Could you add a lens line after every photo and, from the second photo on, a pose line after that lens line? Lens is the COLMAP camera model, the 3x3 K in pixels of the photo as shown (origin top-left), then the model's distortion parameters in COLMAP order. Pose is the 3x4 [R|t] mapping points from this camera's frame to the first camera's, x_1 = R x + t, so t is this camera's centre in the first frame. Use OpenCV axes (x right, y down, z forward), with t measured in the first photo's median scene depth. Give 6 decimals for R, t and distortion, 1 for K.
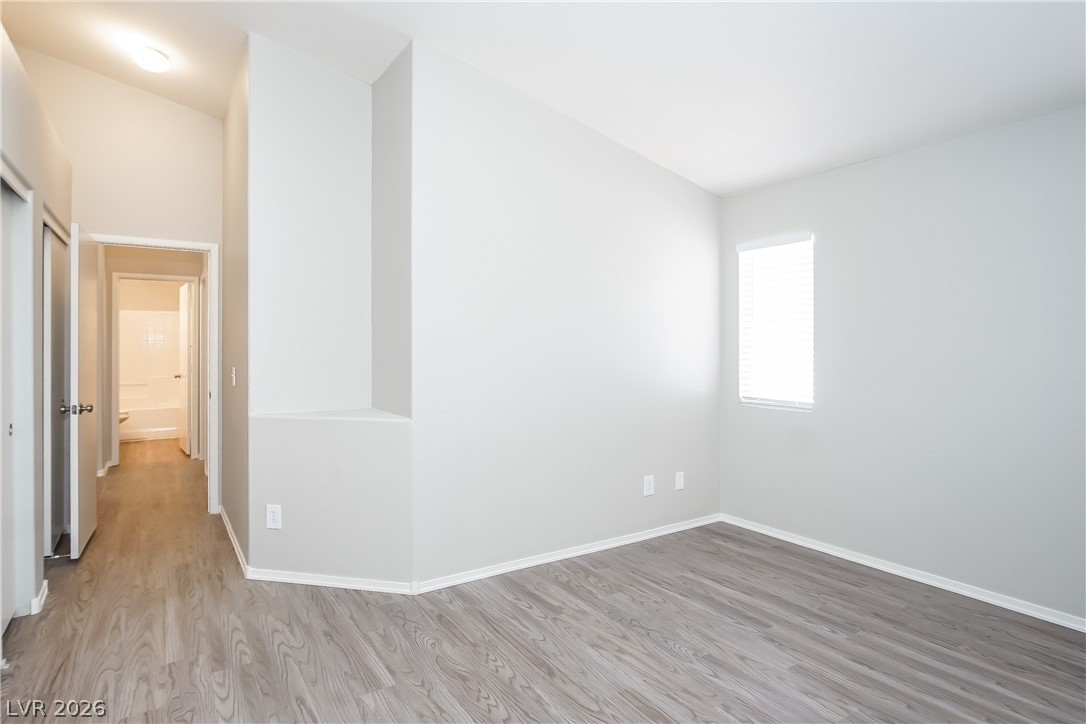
lens RADIAL K [[597.5, 0, 543.8], [0, 597.5, 348.4], [0, 0, 1]] dist [0.000670, 0.000531]
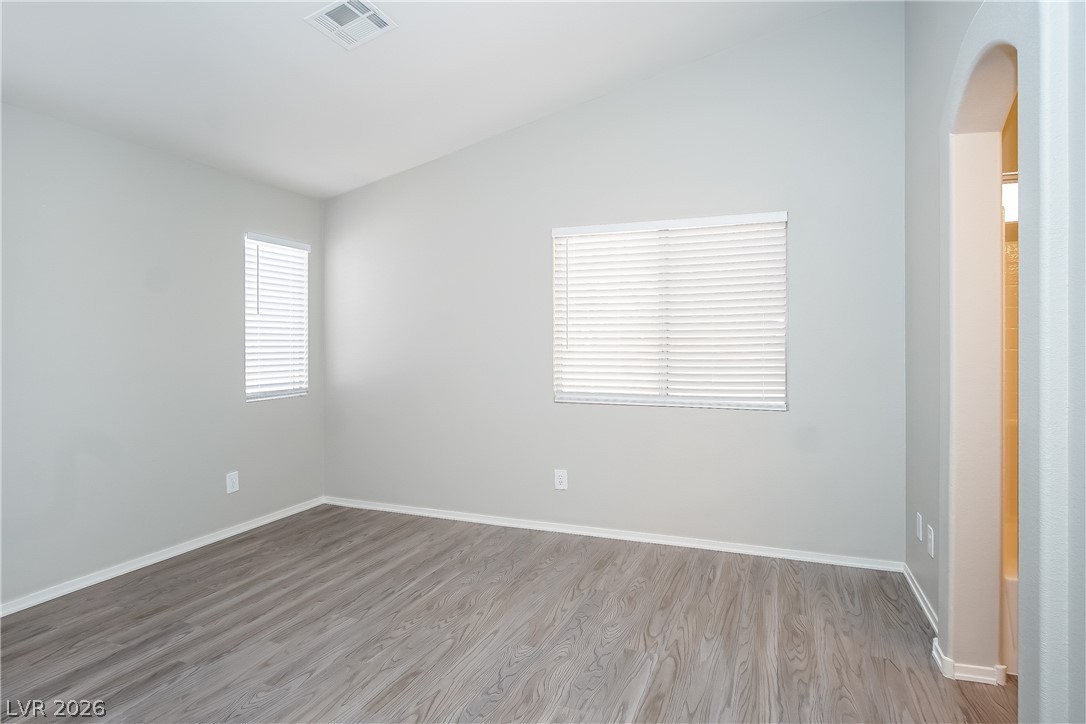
lens RADIAL K [[597.5, 0, 543.8], [0, 597.5, 348.4], [0, 0, 1]] dist [0.000670, 0.000531]
pose [[-0.581018, -0.001748, 0.813889, -0.655870], [0.004117, 0.999979, 0.005086, 0.014034], [-0.813881, 0.006306, -0.580998, 1.130014]]
